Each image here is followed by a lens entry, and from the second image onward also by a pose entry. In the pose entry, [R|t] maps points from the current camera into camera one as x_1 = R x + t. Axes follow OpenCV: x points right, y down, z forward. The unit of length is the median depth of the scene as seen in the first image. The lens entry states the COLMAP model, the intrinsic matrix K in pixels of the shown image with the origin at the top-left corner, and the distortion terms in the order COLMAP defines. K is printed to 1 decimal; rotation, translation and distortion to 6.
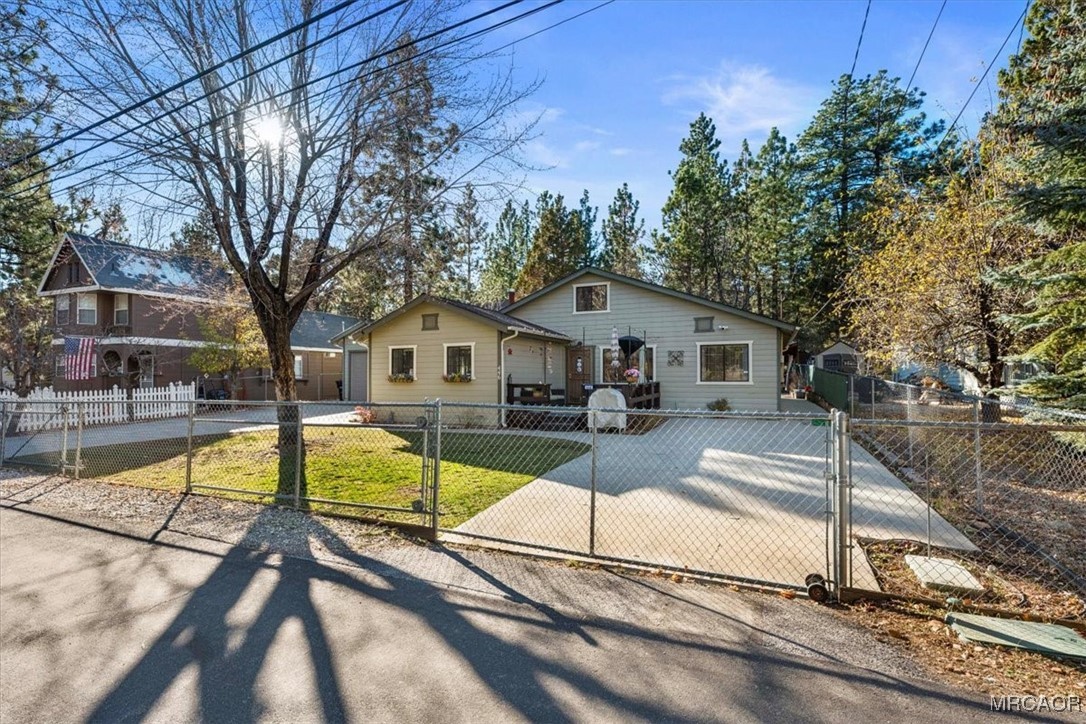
lens RADIAL K [[491.4, 0, 542.5], [0, 491.4, 371.7], [0, 0, 1]] dist [0.000780, -0.000141]
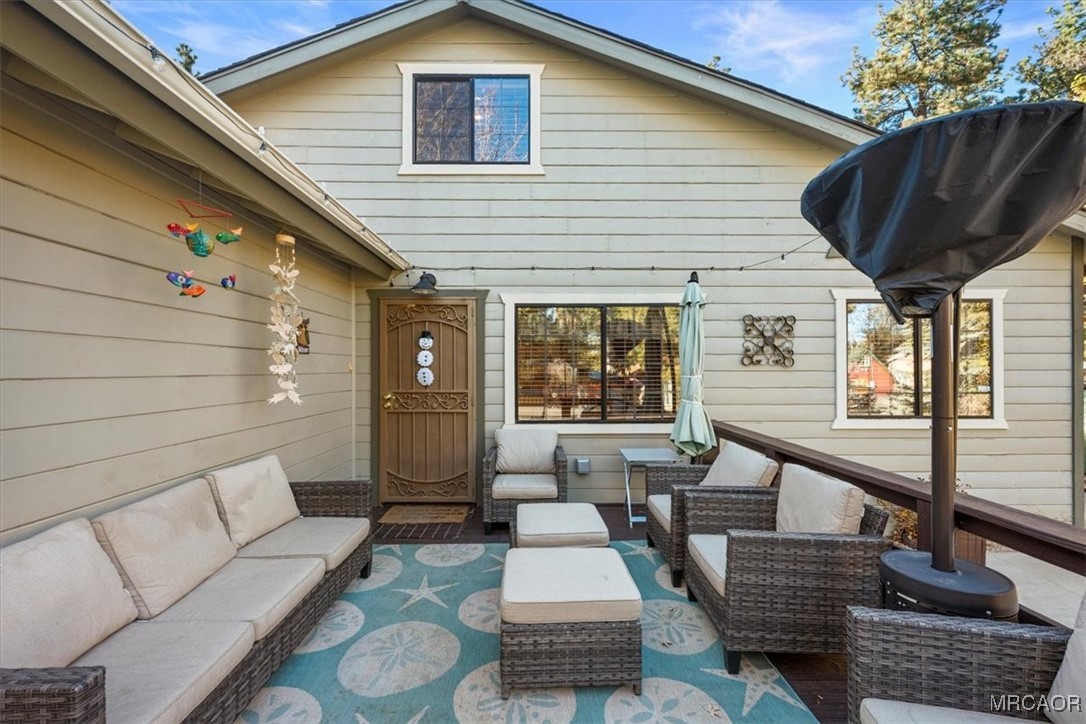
lens RADIAL K [[437.1, 0, 535.7], [0, 437.1, 371.9], [0, 0, 1]] dist [-0.003292, 0.001193]
pose [[0.910224, 0.000070, 0.414116, 0.016812], [-0.005307, 0.999920, 0.011497, -0.005606], [-0.414082, -0.012662, 0.910151, 0.419216]]
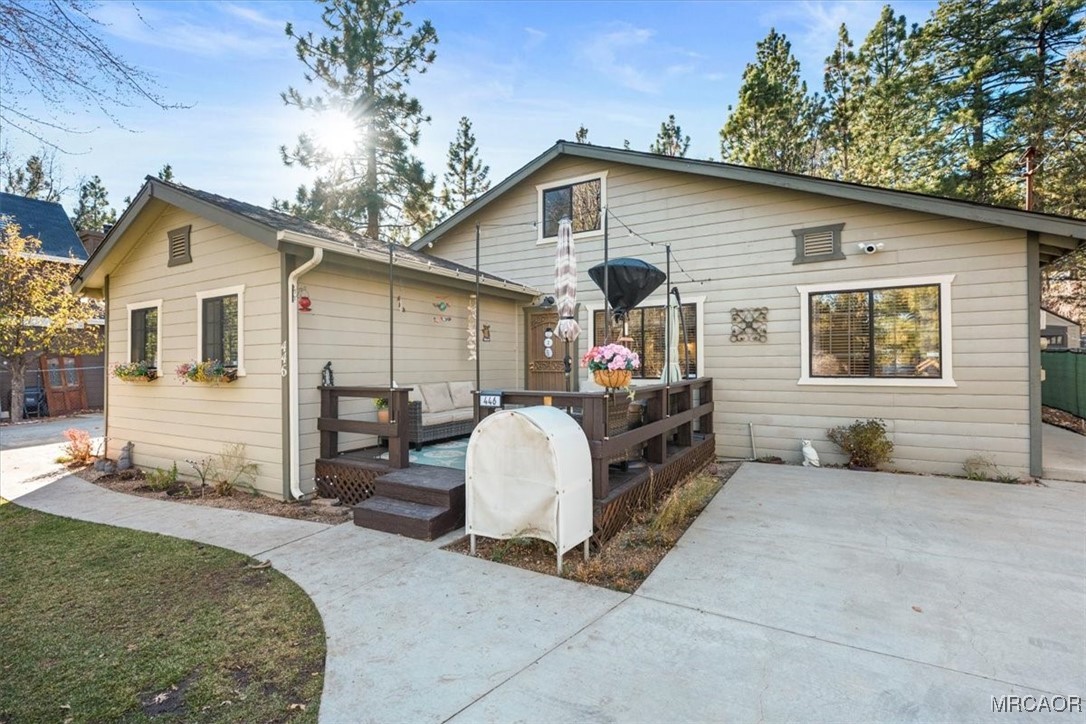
lens RADIAL K [[494.6, 0, 544.6], [0, 494.6, 362.2], [0, 0, 1]] dist [-0.001877, 0.000579]
pose [[0.994309, -0.004249, -0.106454, 0.069242], [0.004866, 0.999973, 0.005537, 0.001501], [0.106427, -0.006023, 0.994302, 0.275299]]
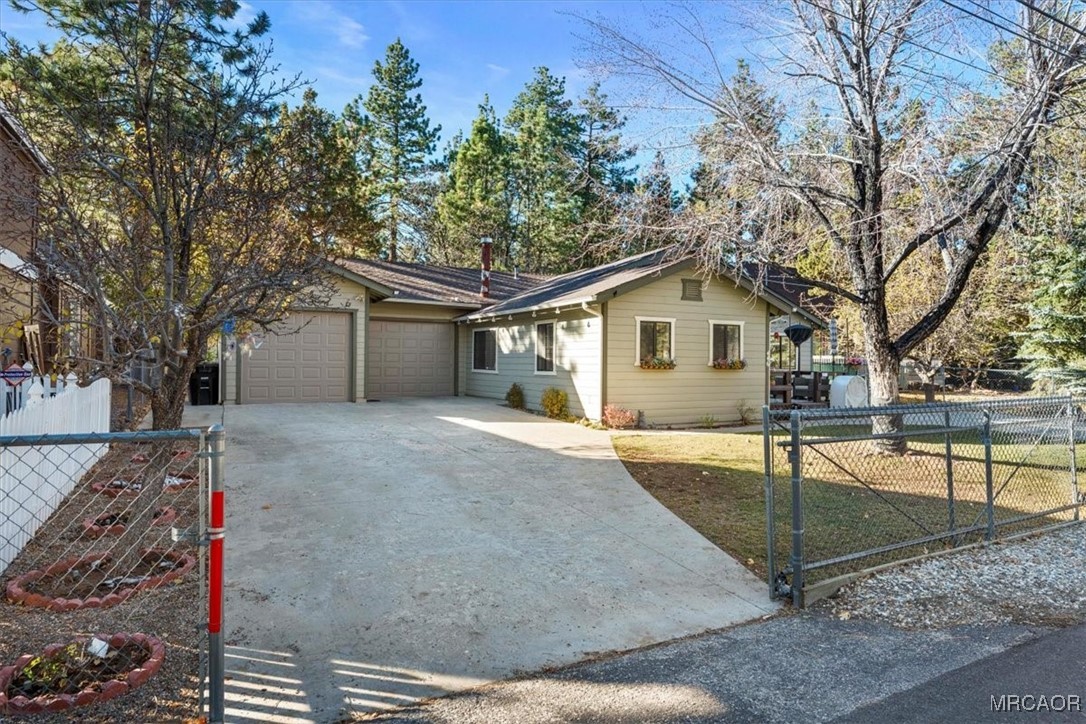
lens RADIAL K [[622.0, 0, 539.4], [0, 622.0, 358.9], [0, 0, 1]] dist [0.000345, 0.001577]
pose [[0.622286, 0.016287, 0.782620, -0.527619], [-0.019874, 0.999790, -0.005004, 0.007066], [-0.782537, -0.012440, 0.622479, 0.273647]]
